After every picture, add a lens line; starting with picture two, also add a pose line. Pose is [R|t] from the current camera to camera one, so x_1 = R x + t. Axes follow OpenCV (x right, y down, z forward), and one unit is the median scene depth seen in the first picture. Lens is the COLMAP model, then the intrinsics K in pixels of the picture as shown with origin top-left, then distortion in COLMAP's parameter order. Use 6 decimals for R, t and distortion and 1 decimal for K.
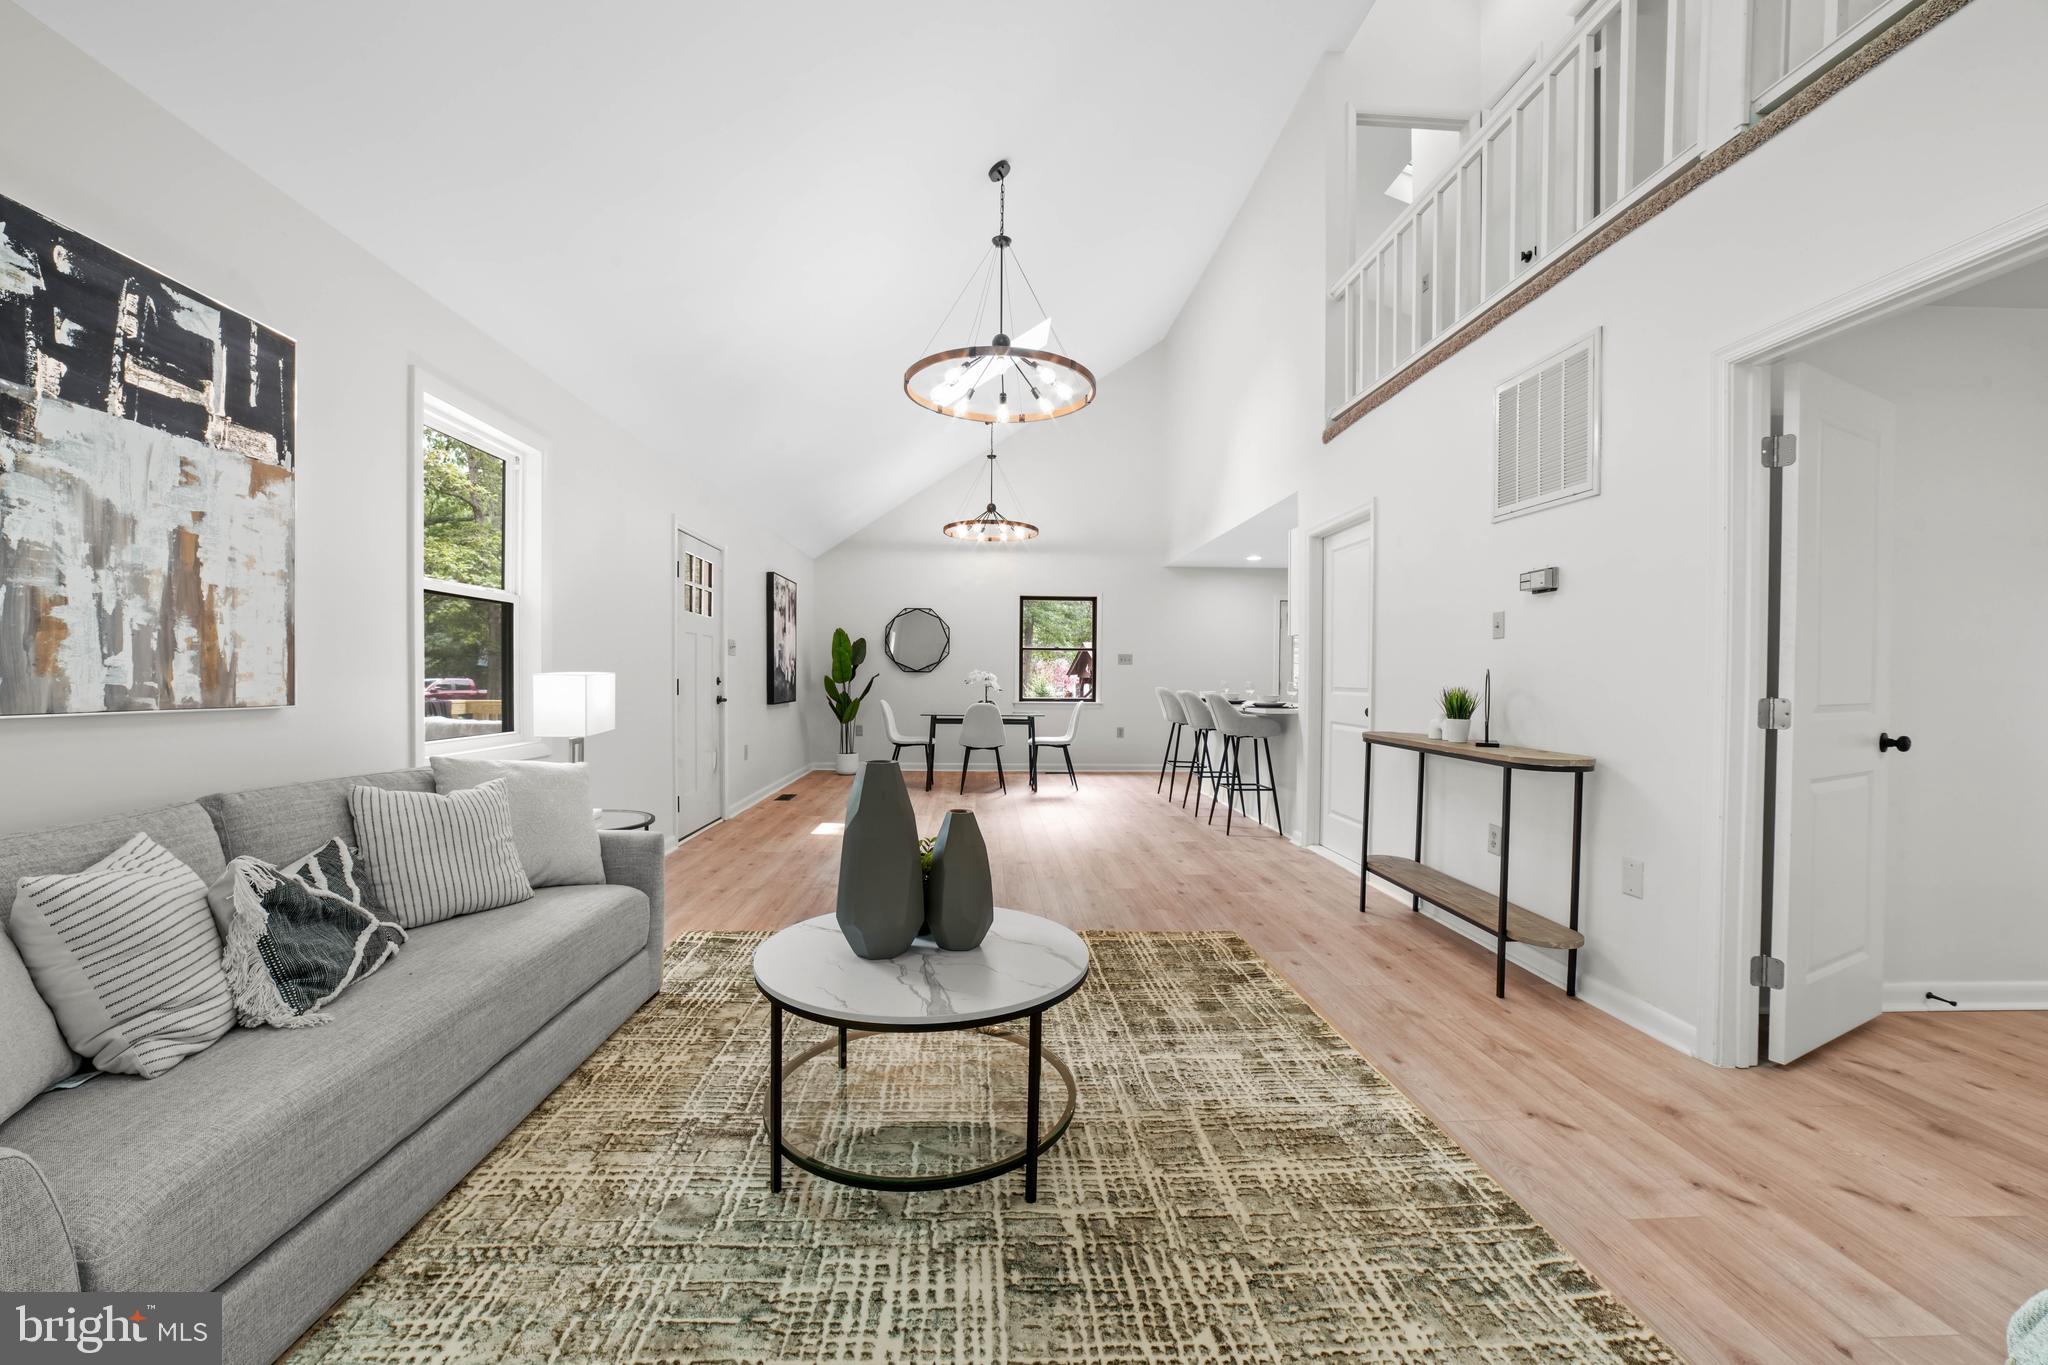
lens RADIAL K [[804.9, 0, 1027.6], [0, 804.9, 691.0], [0, 0, 1]] dist [-0.041426, 0.012167]
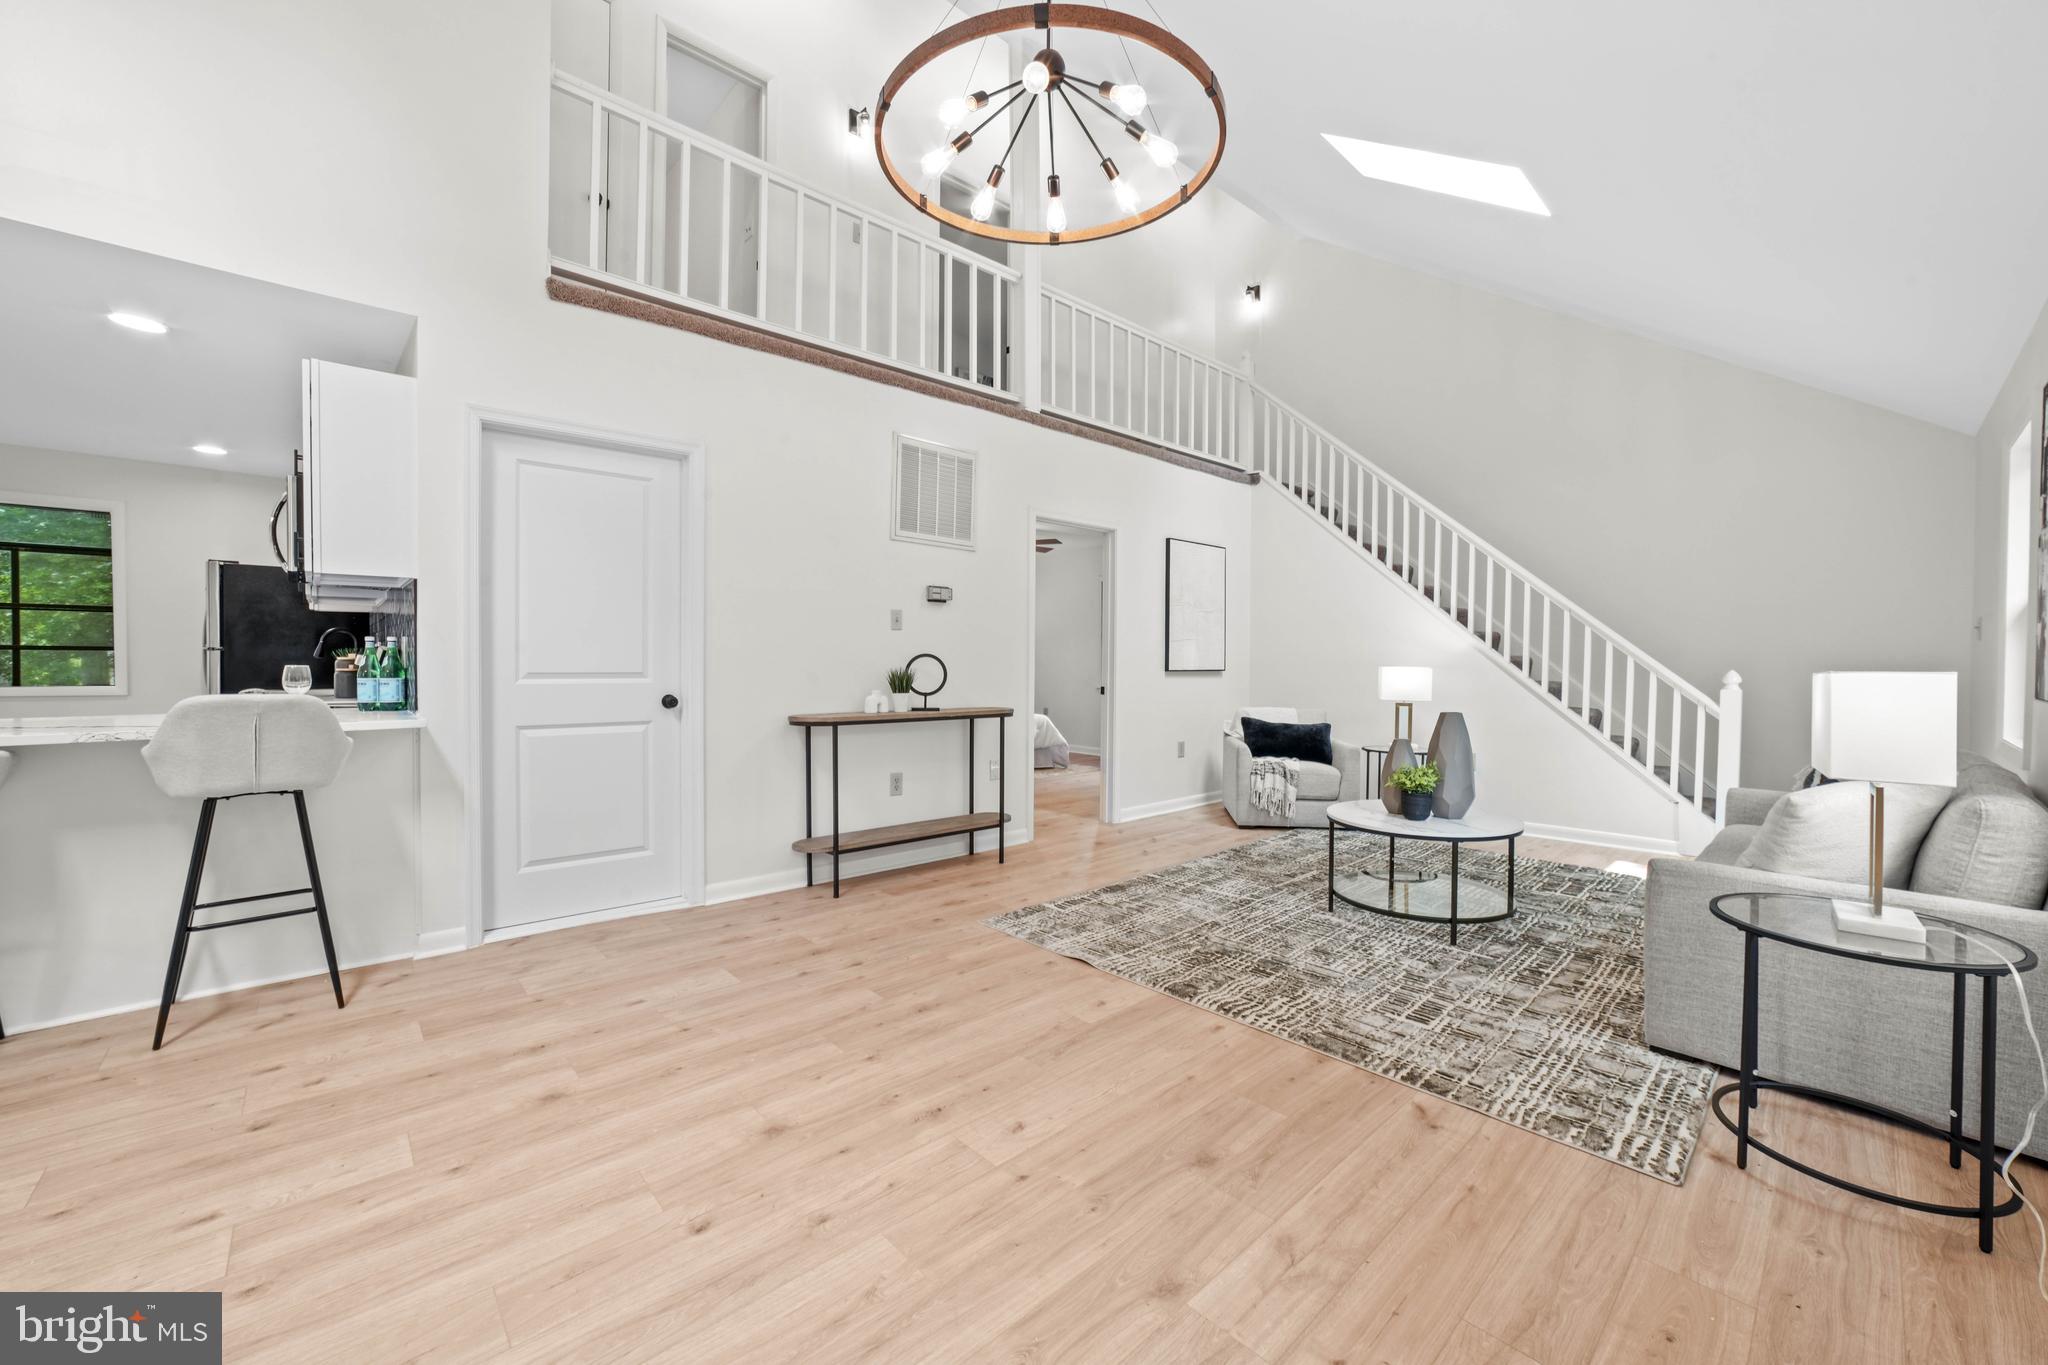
lens RADIAL K [[804.9, 0, 1011.8], [0, 804.9, 666.7], [0, 0, 1]] dist [-0.041426, 0.012167]
pose [[-0.623952, -0.017099, 0.781275, -0.893699], [0.003161, 0.999697, 0.024404, -0.058666], [-0.781456, 0.017697, -0.623709, 2.682297]]
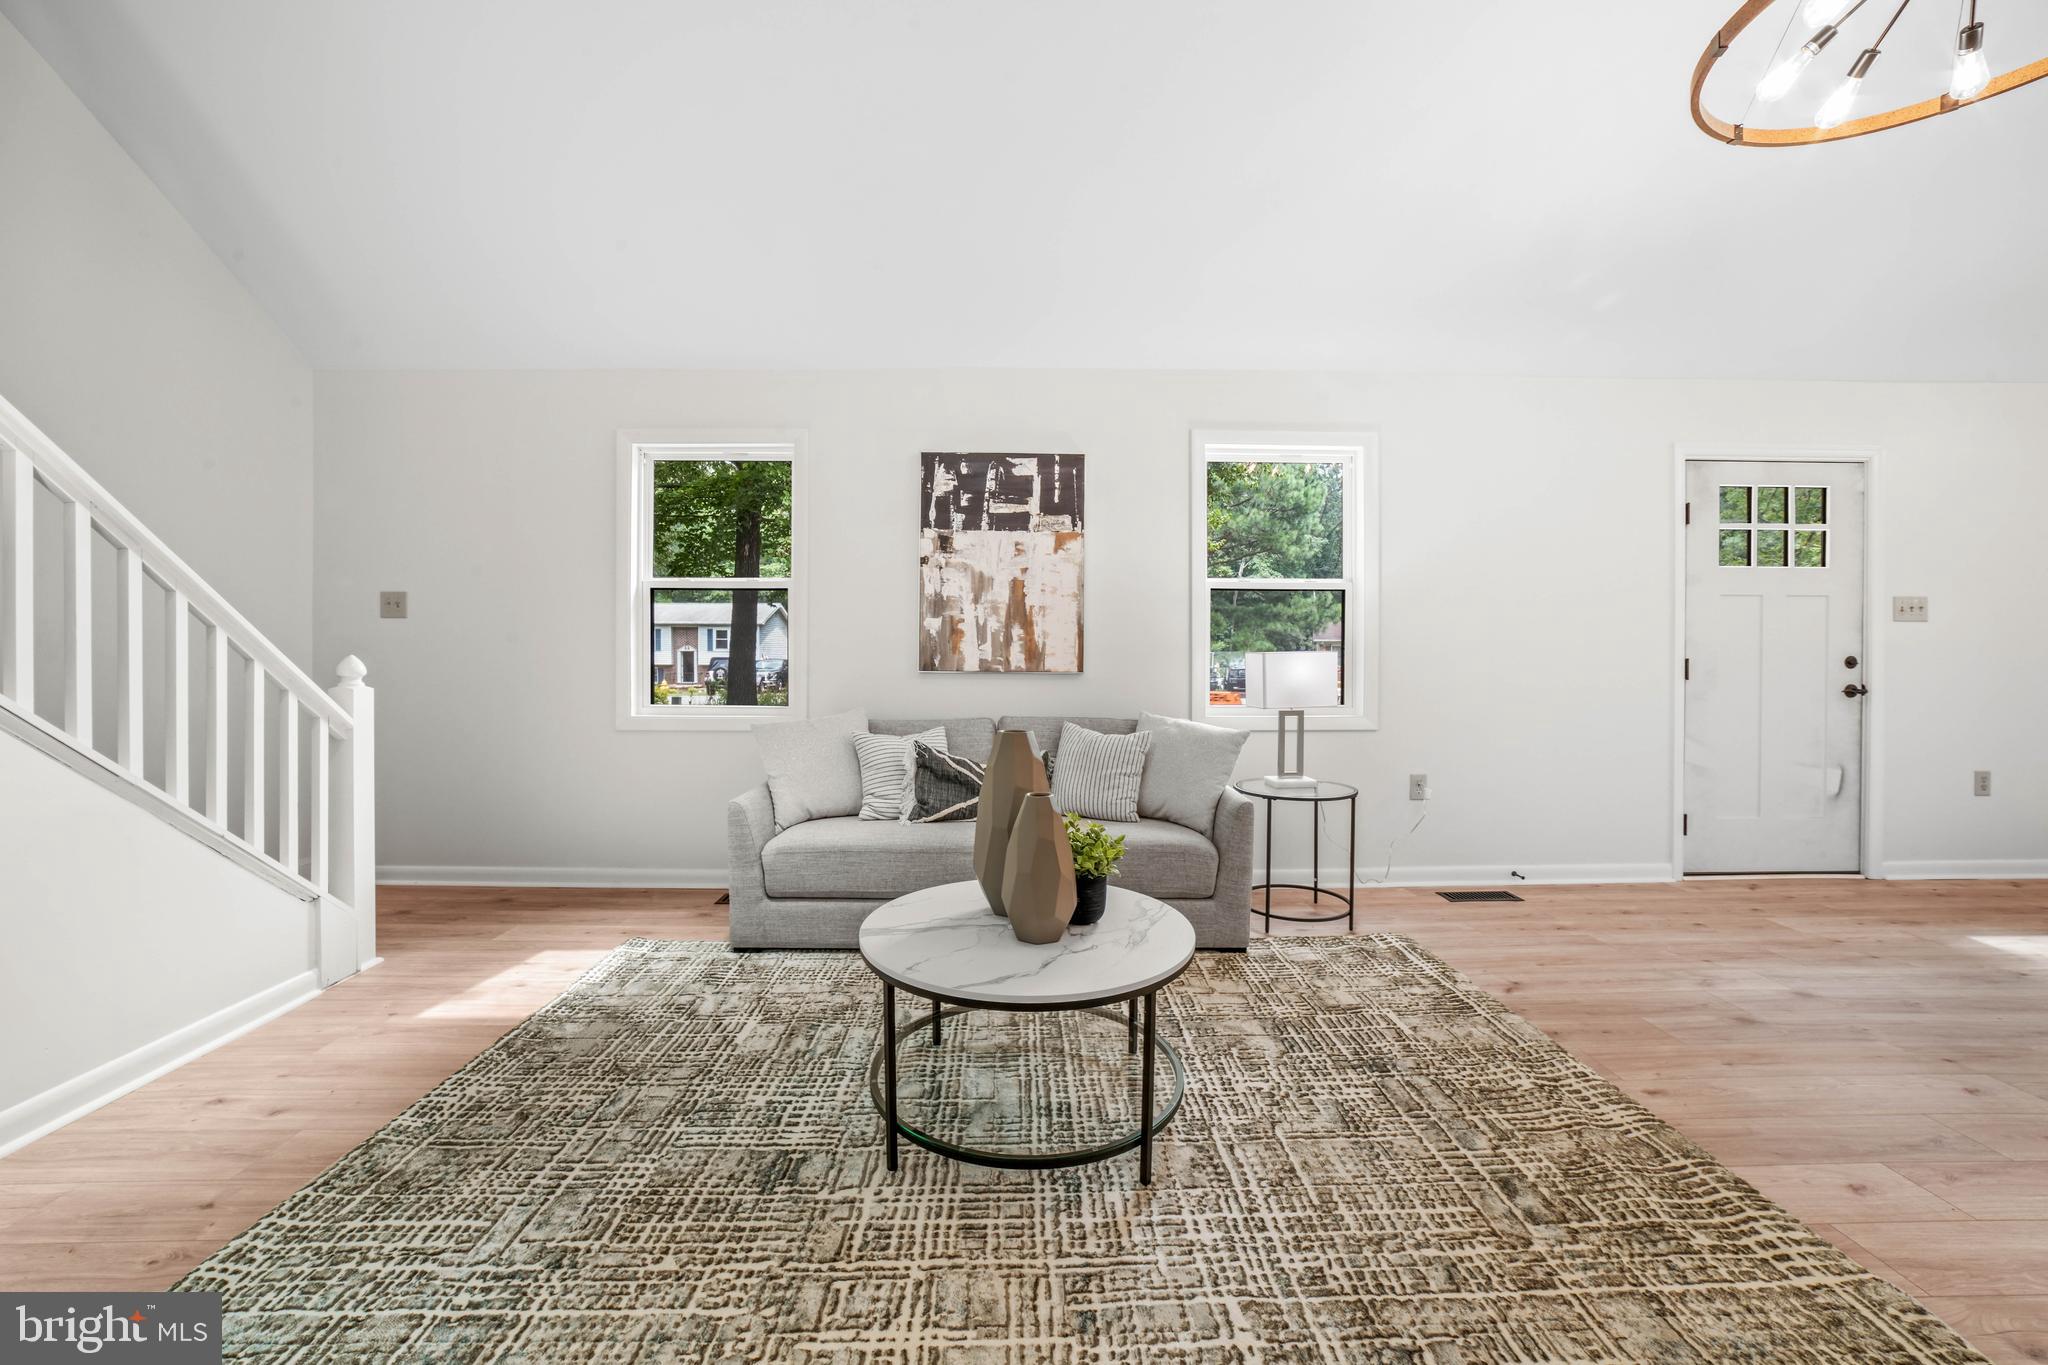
lens RADIAL K [[804.9, 0, 1016.3], [0, 804.9, 668.7], [0, 0, 1]] dist [-0.041426, 0.012167]
pose [[-0.047424, 0.013872, -0.998779, 0.817495], [-0.018490, 0.999720, 0.014763, -0.011850], [0.998704, 0.019167, -0.047154, 0.975323]]
